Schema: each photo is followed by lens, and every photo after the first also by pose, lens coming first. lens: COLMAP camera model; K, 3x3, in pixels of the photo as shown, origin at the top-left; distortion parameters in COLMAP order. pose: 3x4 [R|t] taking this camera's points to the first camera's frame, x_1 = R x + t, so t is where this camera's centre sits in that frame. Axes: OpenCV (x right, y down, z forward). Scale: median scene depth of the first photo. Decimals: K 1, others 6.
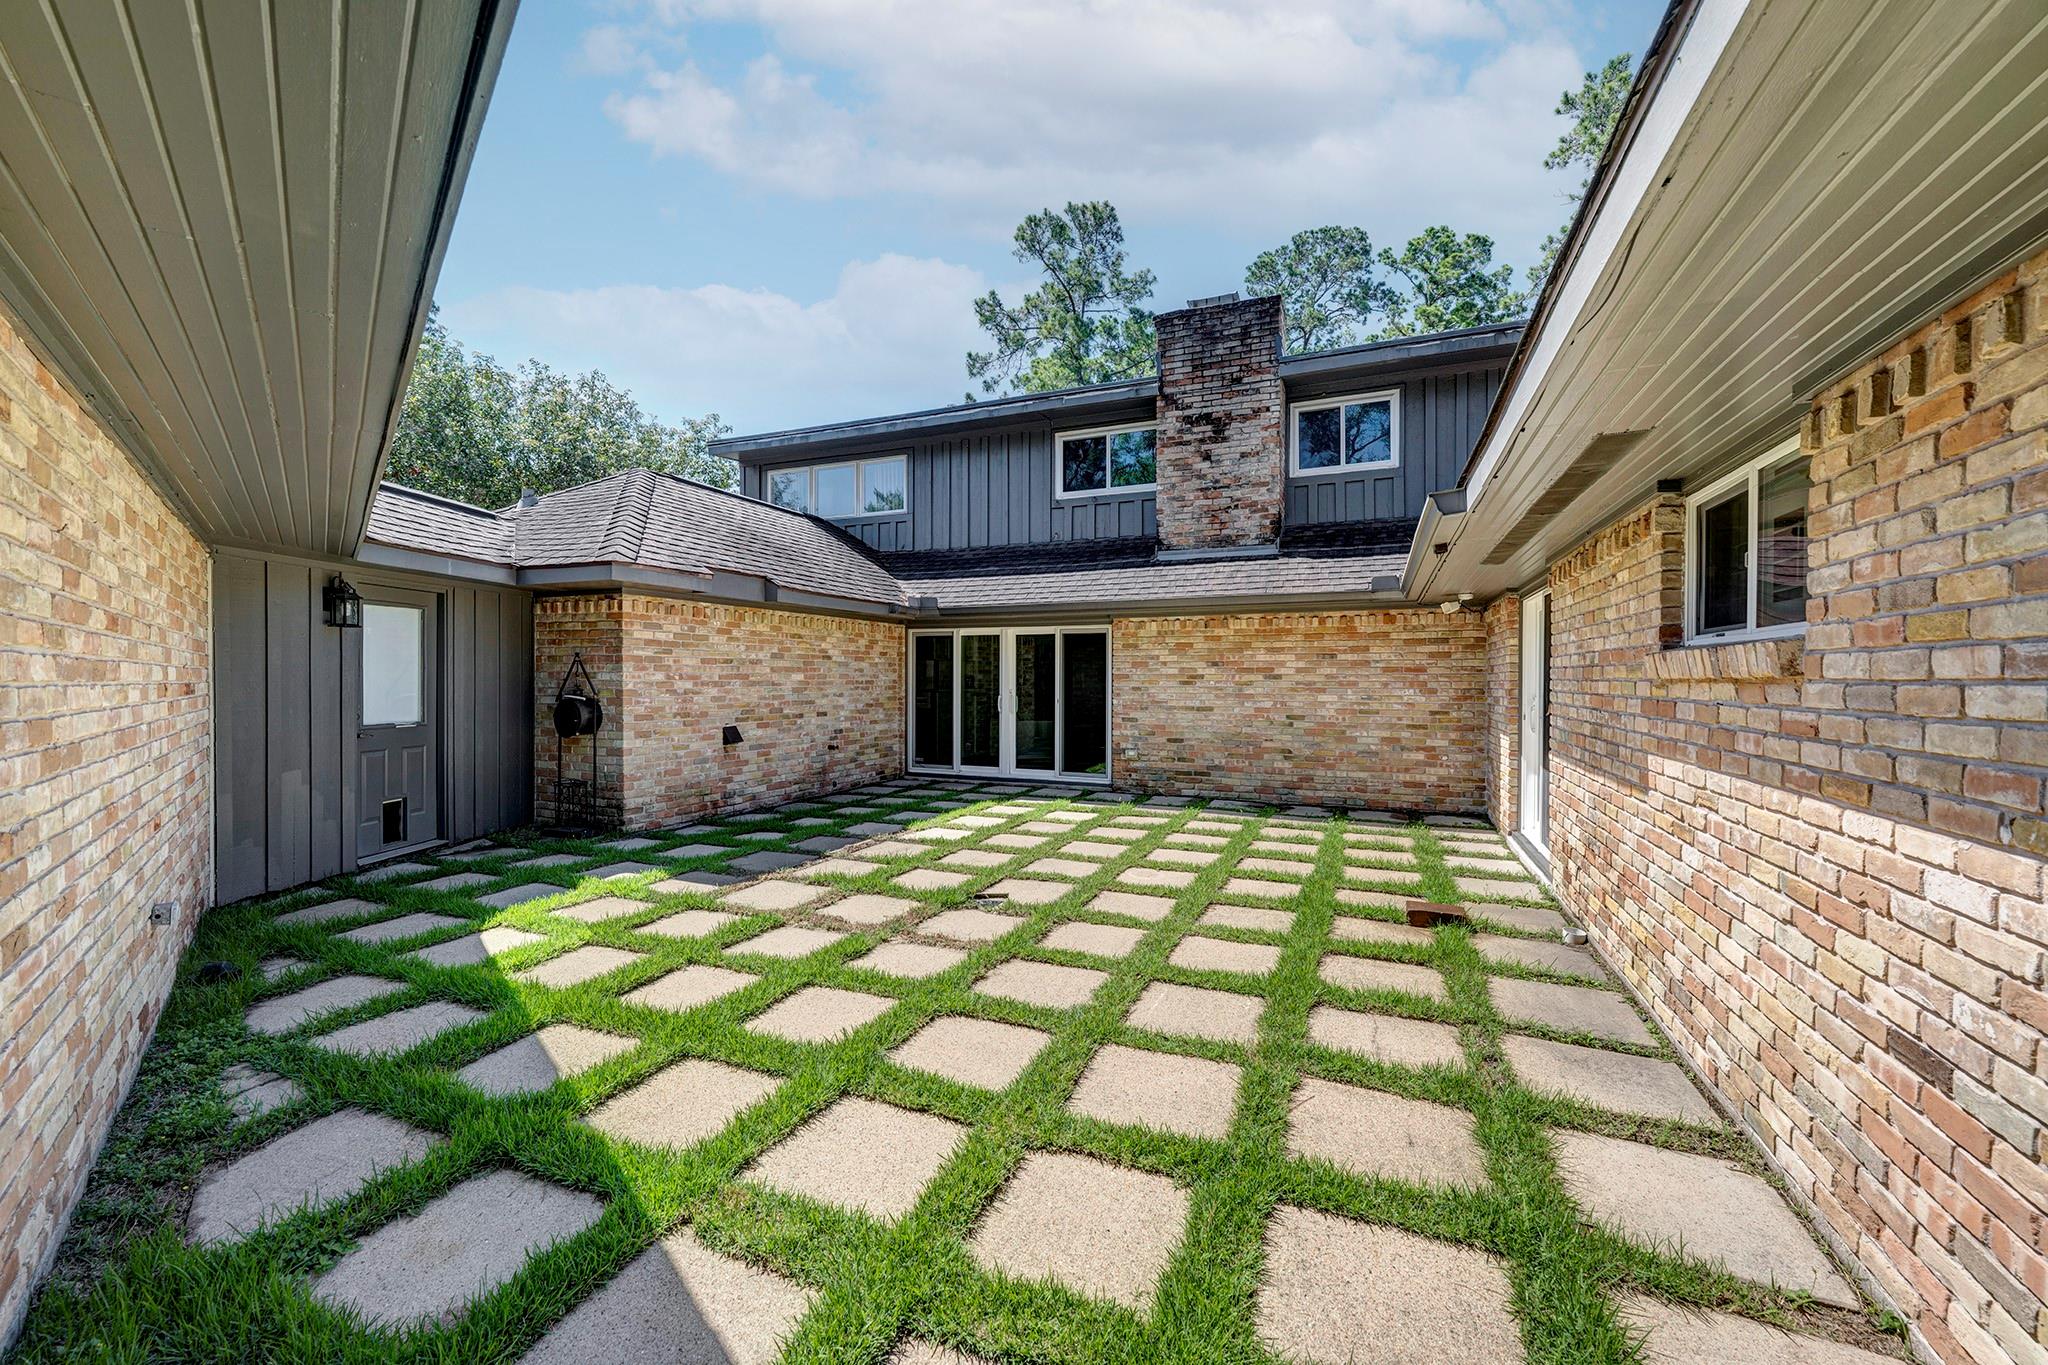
lens RADIAL K [[825.8, 0, 1027.2], [0, 825.8, 664.0], [0, 0, 1]] dist [-0.000569, -0.000068]
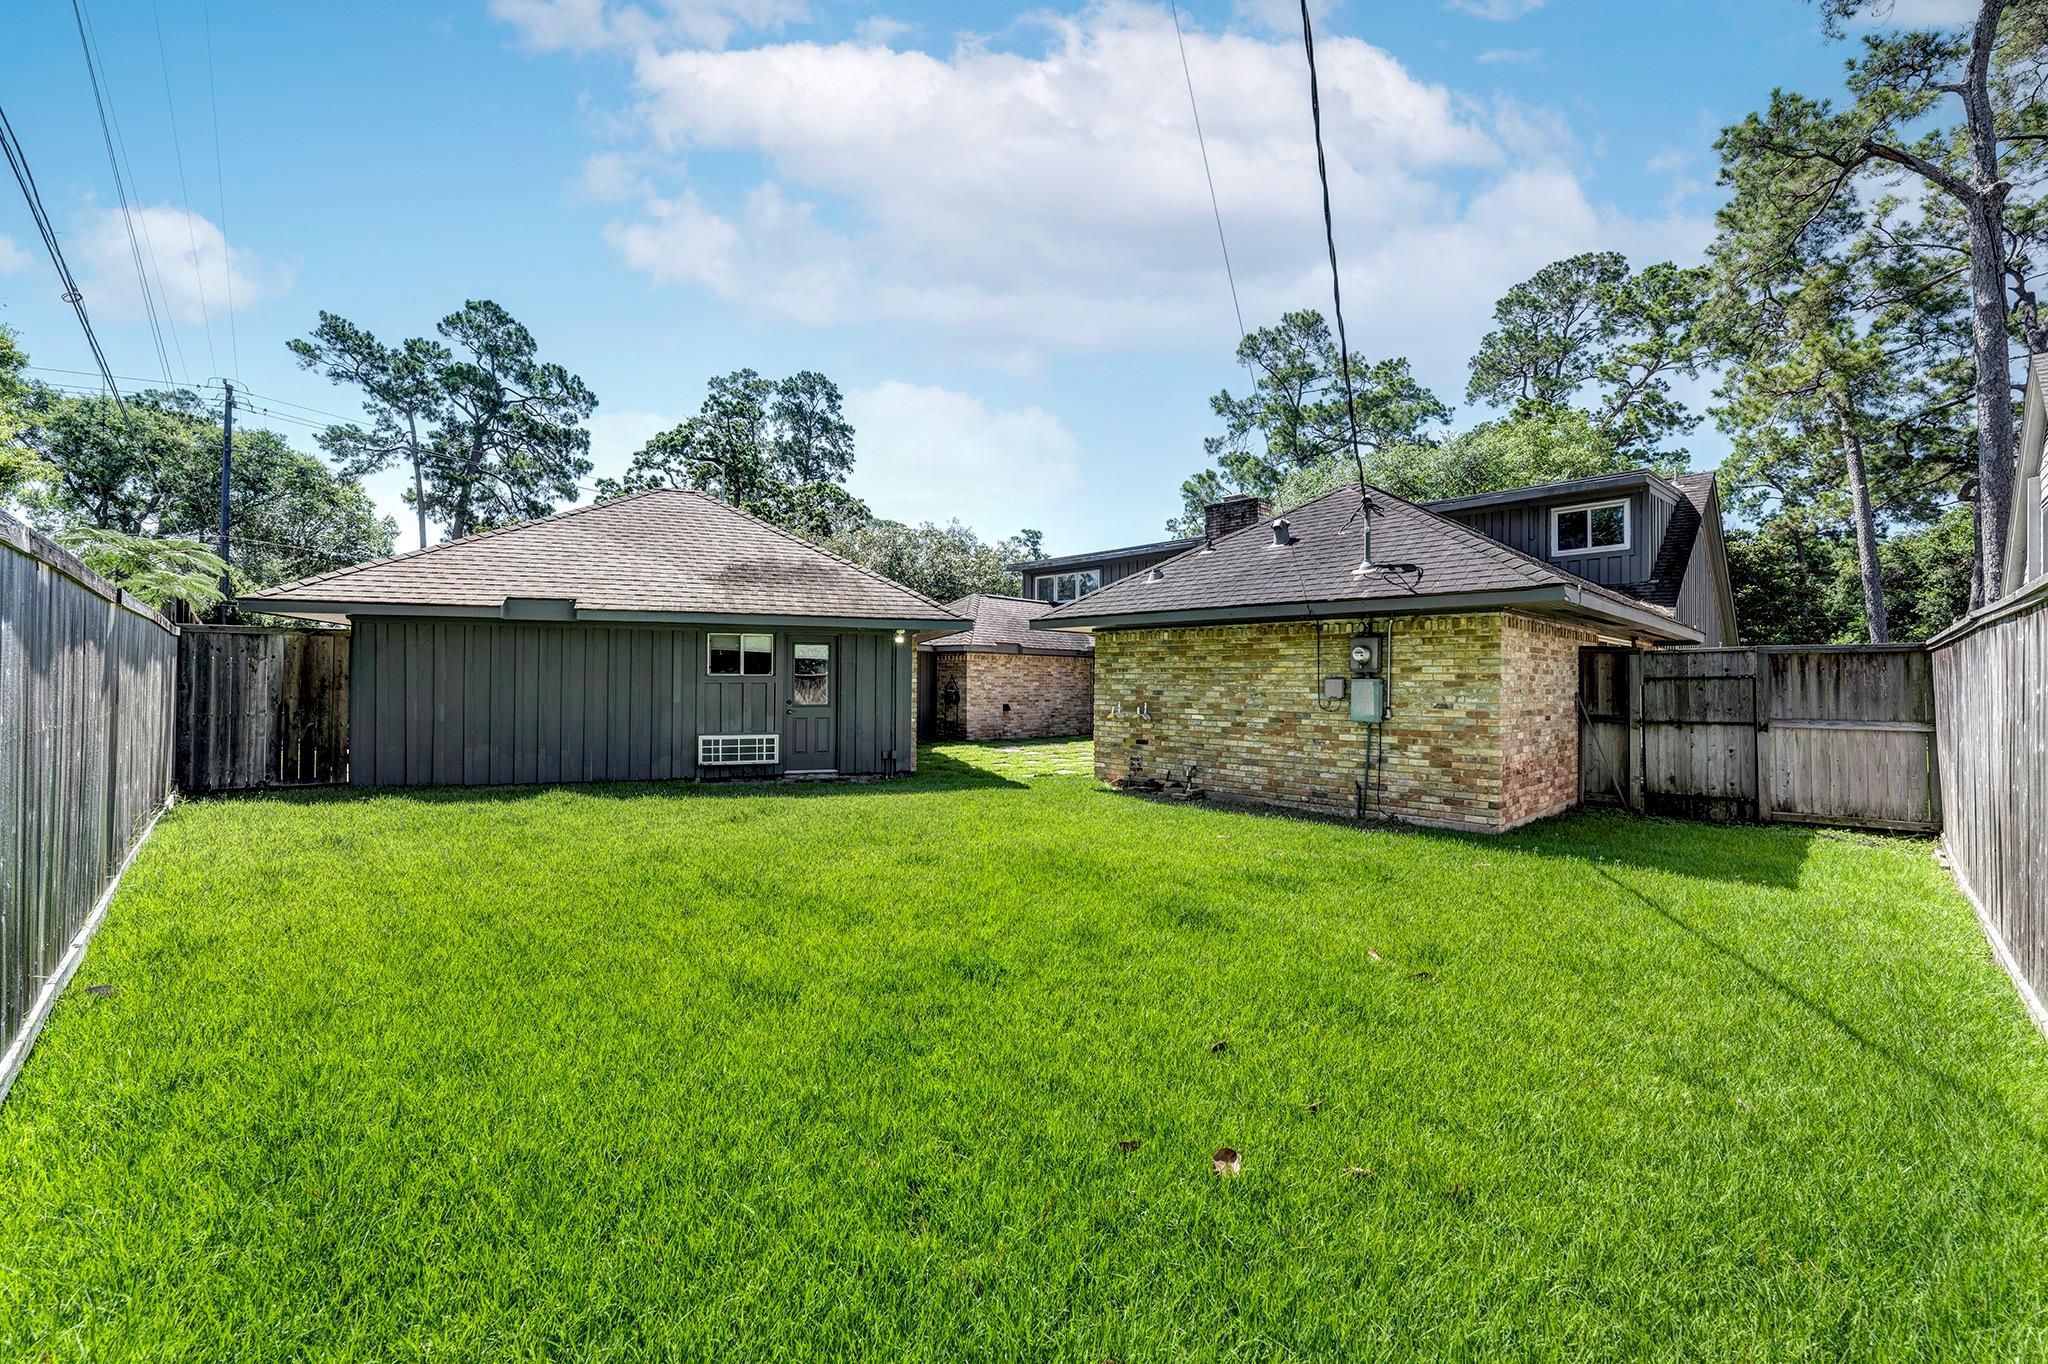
lens RADIAL K [[825.8, 0, 1027.2], [0, 825.8, 663.5], [0, 0, 1]] dist [-0.000569, -0.000068]
pose [[0.926572, -0.002707, -0.376109, 0.340639], [-0.001189, 0.999948, -0.010127, -0.010812], [0.376116, 0.009830, 0.926520, -0.685922]]
